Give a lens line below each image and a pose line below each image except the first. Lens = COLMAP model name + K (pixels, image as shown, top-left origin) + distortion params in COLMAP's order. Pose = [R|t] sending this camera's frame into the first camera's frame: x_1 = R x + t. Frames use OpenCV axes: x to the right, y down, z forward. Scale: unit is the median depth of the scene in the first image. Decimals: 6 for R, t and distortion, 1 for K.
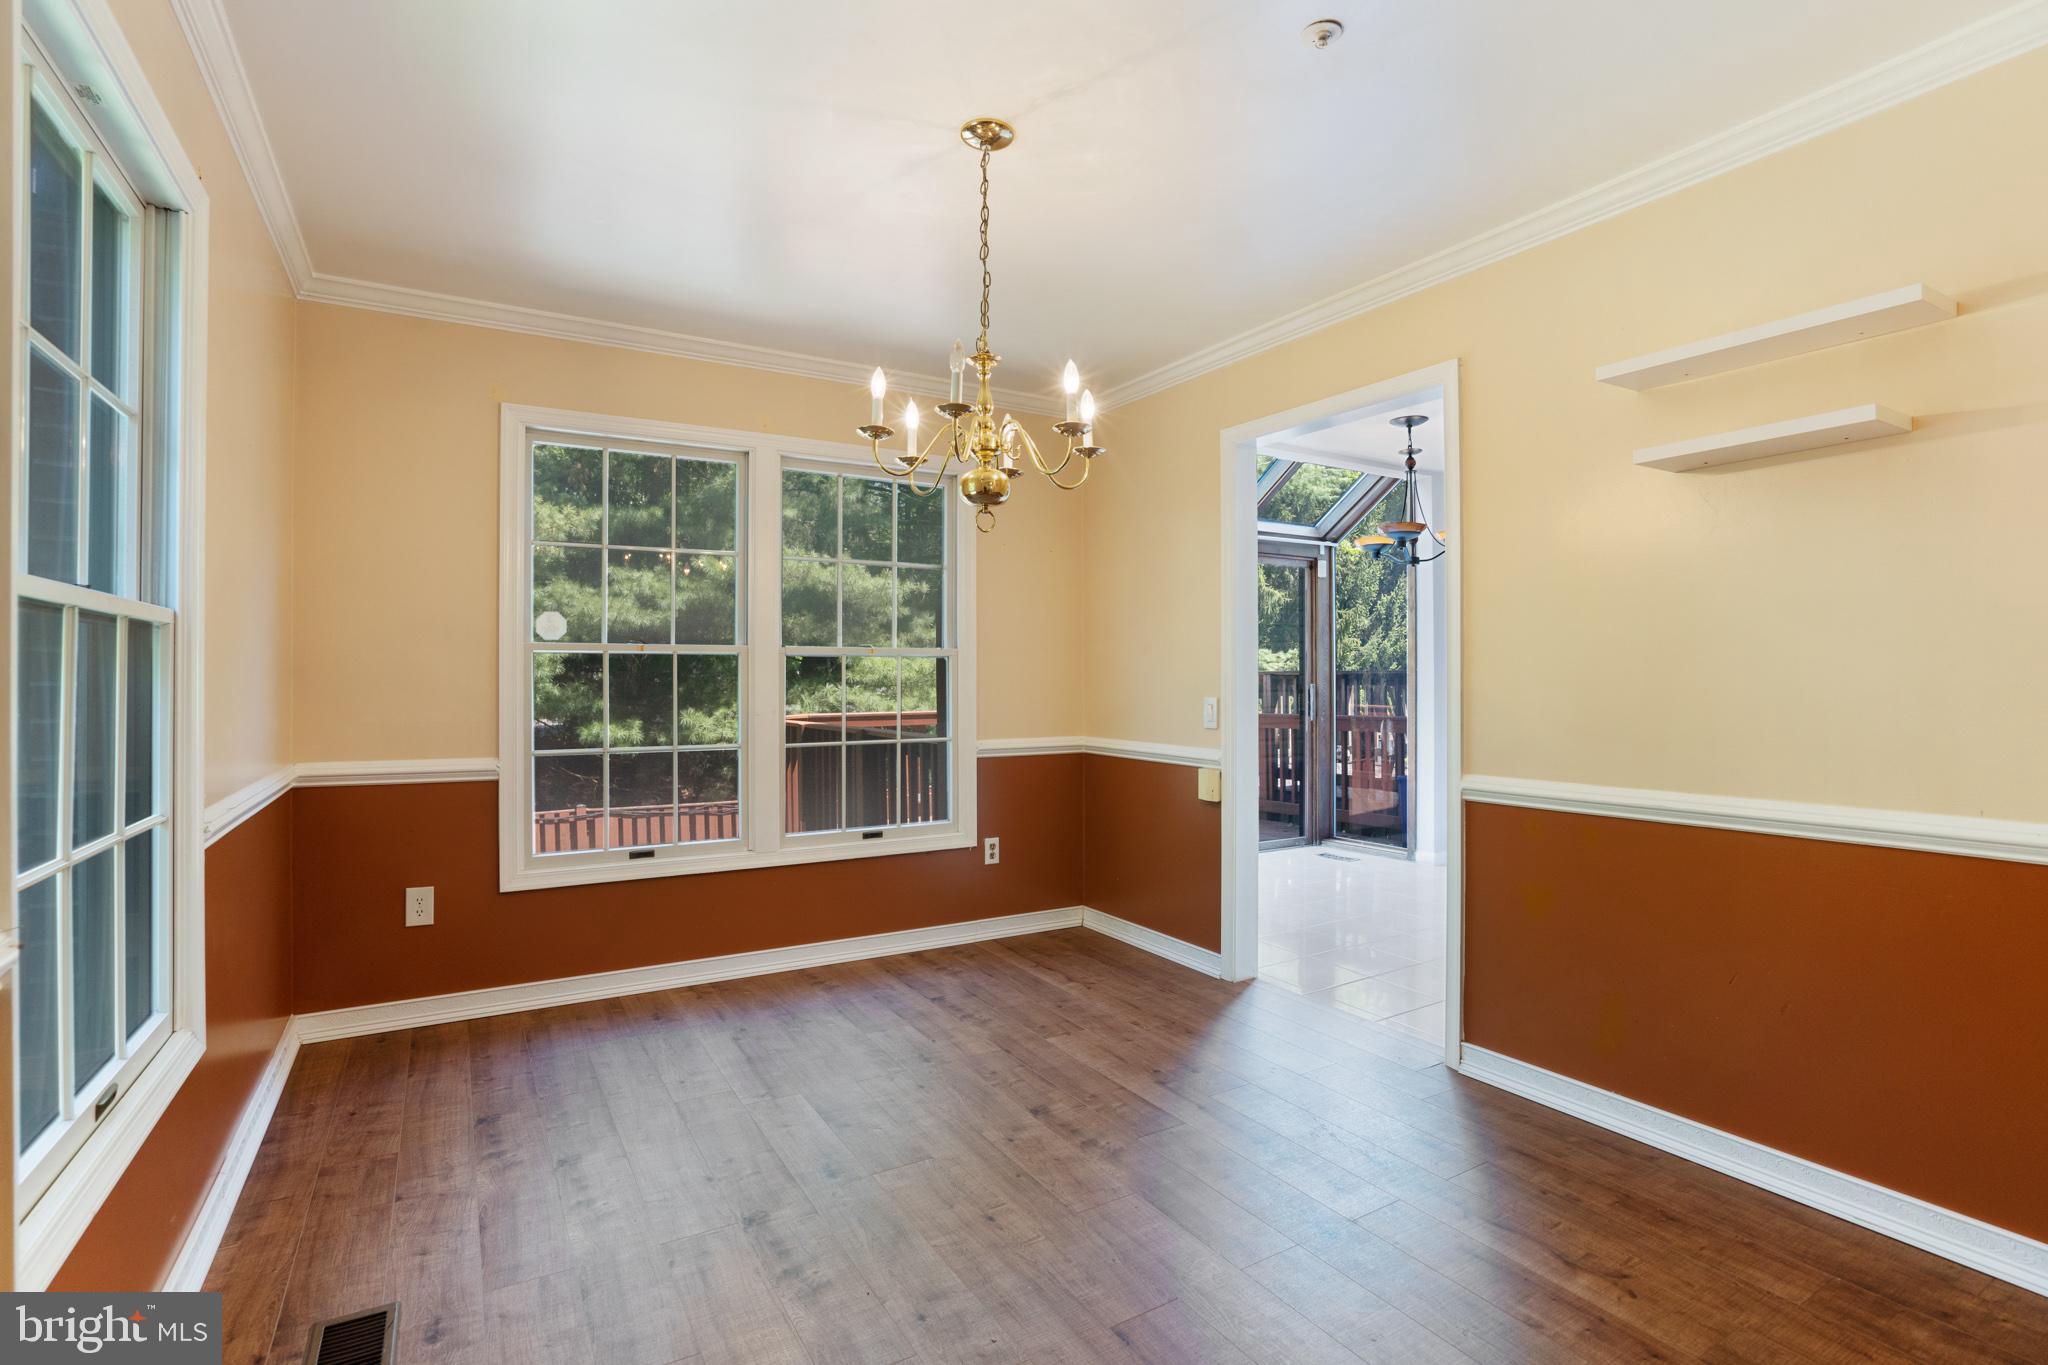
lens RADIAL K [[924.9, 0, 1024.0], [0, 924.9, 682.5], [0, 0, 1]] dist [0.000484, 0.000463]
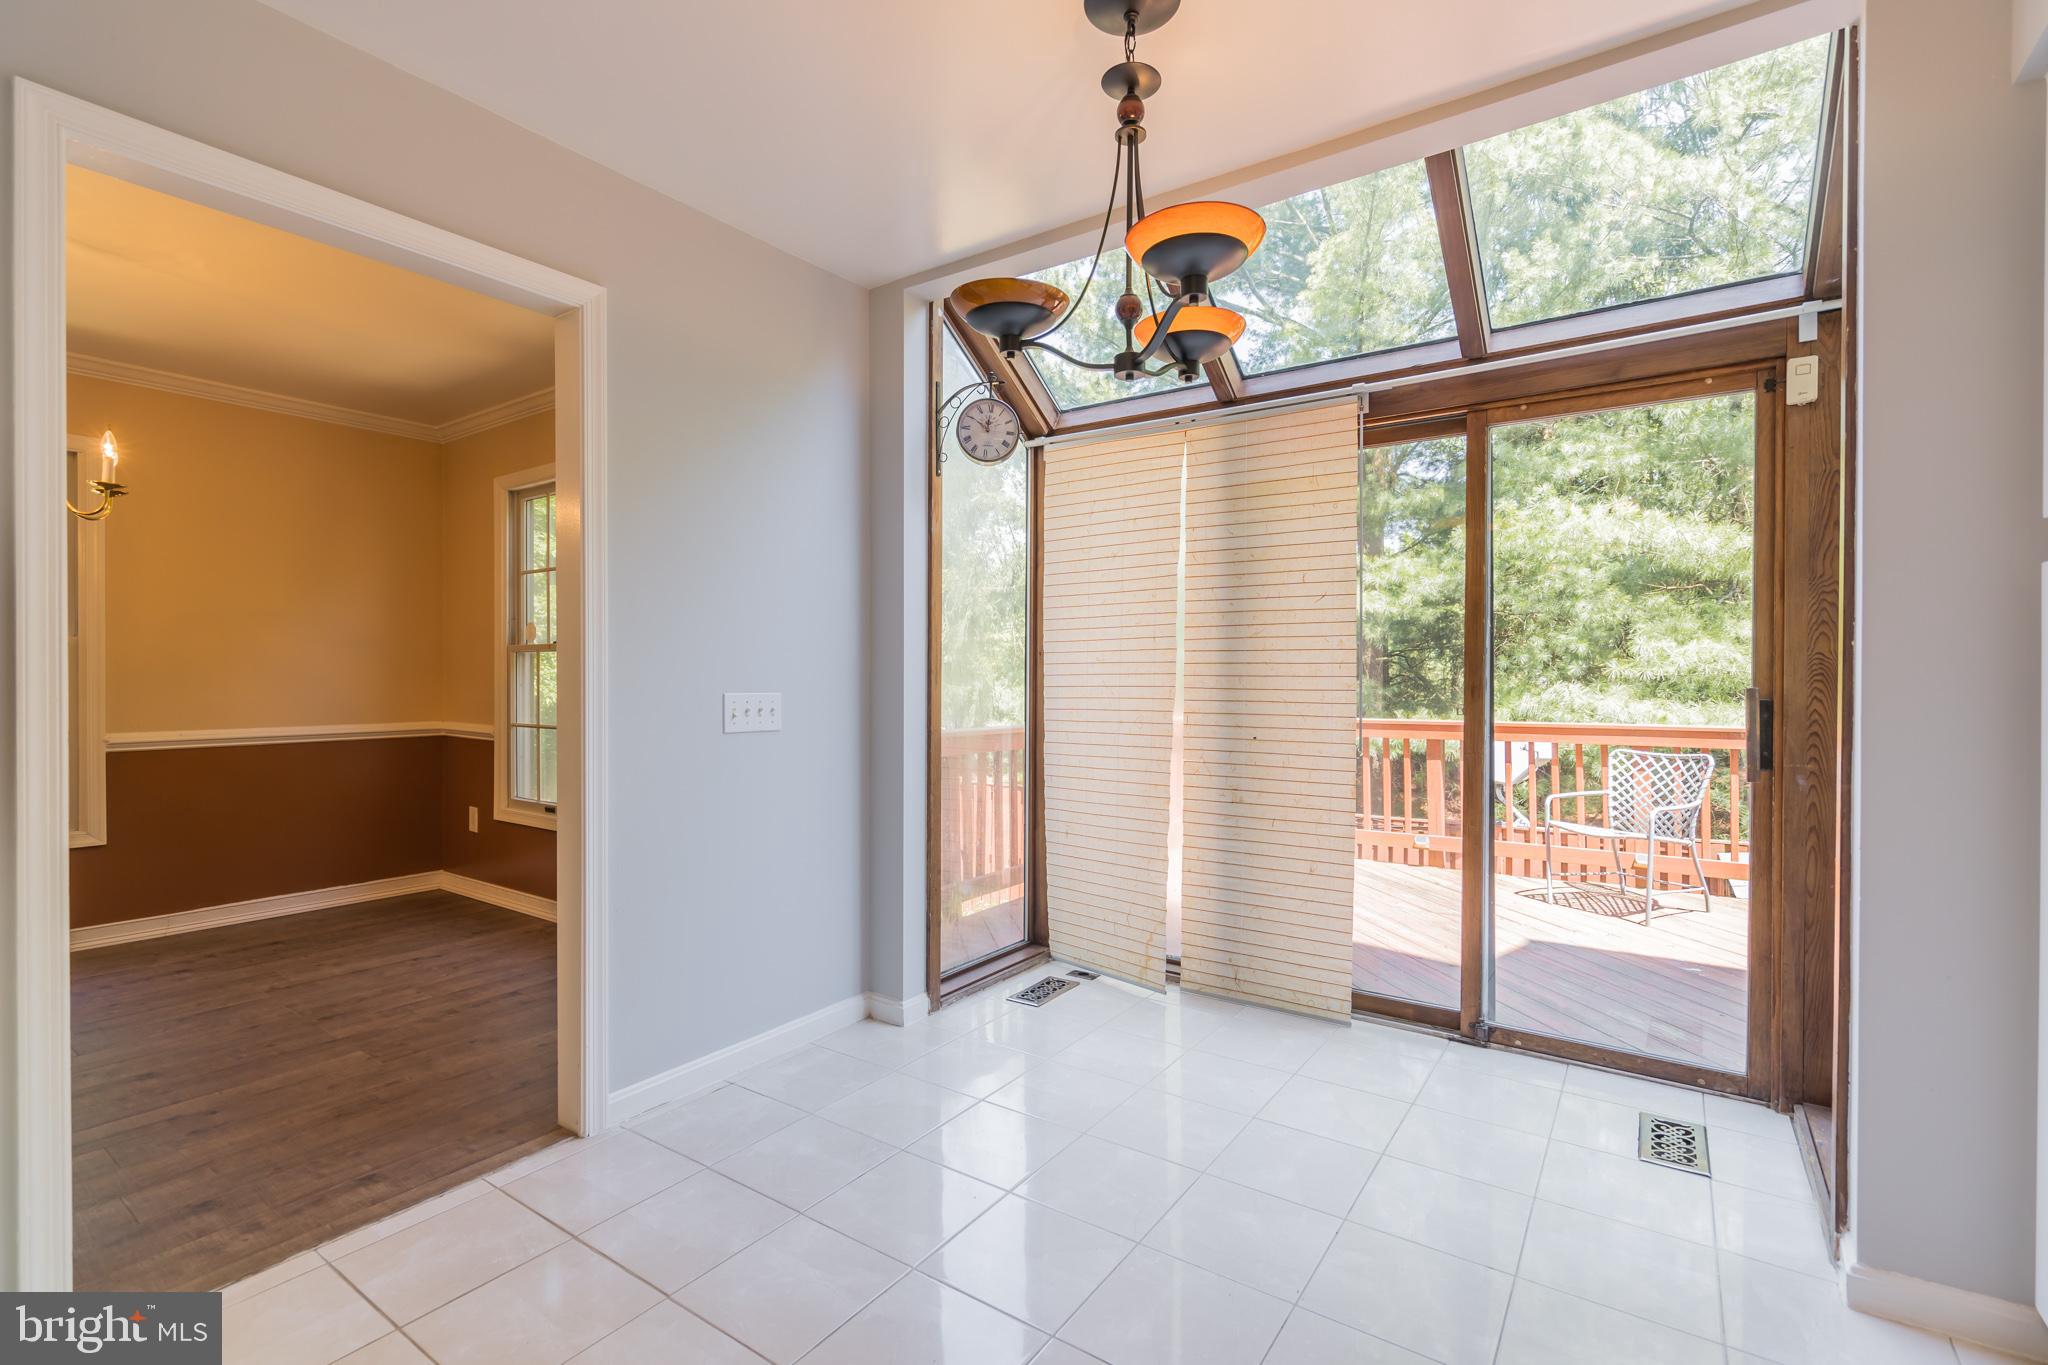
lens RADIAL K [[924.9, 0, 1024.0], [0, 924.9, 682.5], [0, 0, 1]] dist [0.000484, 0.000463]
pose [[0.407767, 0.009576, -0.913036, 1.081537], [-0.004732, 0.999954, 0.008374, -0.006272], [0.913074, 0.000906, 0.407793, 1.139094]]
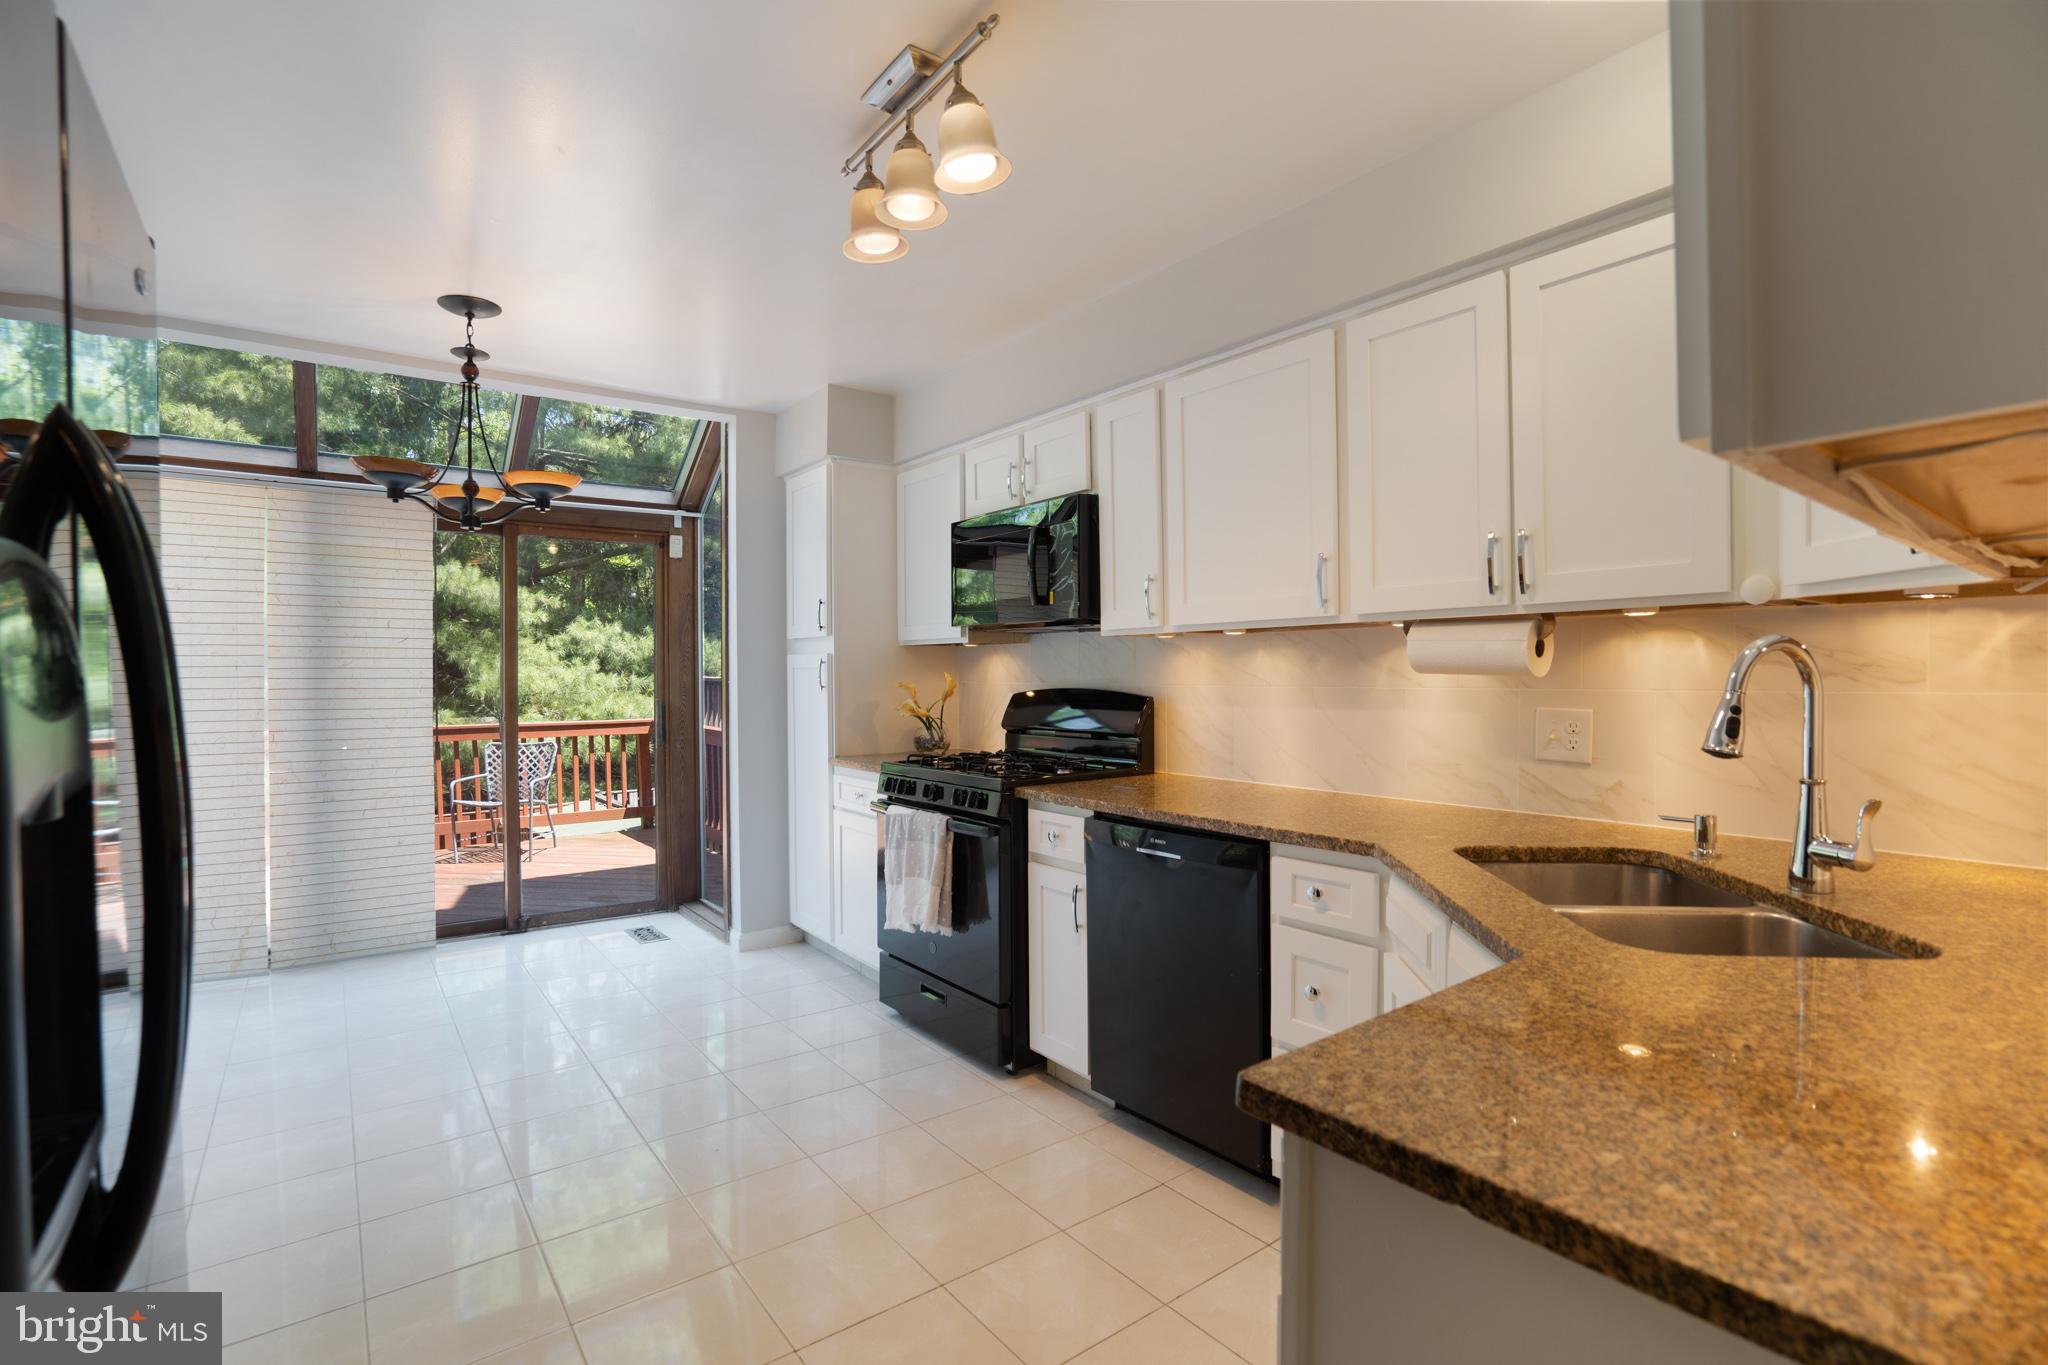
lens RADIAL K [[924.9, 0, 1024.0], [0, 924.9, 682.5], [0, 0, 1]] dist [0.000484, 0.000463]
pose [[0.994474, -0.000929, 0.104982, 1.058432], [0.000511, 0.999992, 0.004009, -0.031856], [-0.104985, -0.003933, 0.994466, 0.453785]]
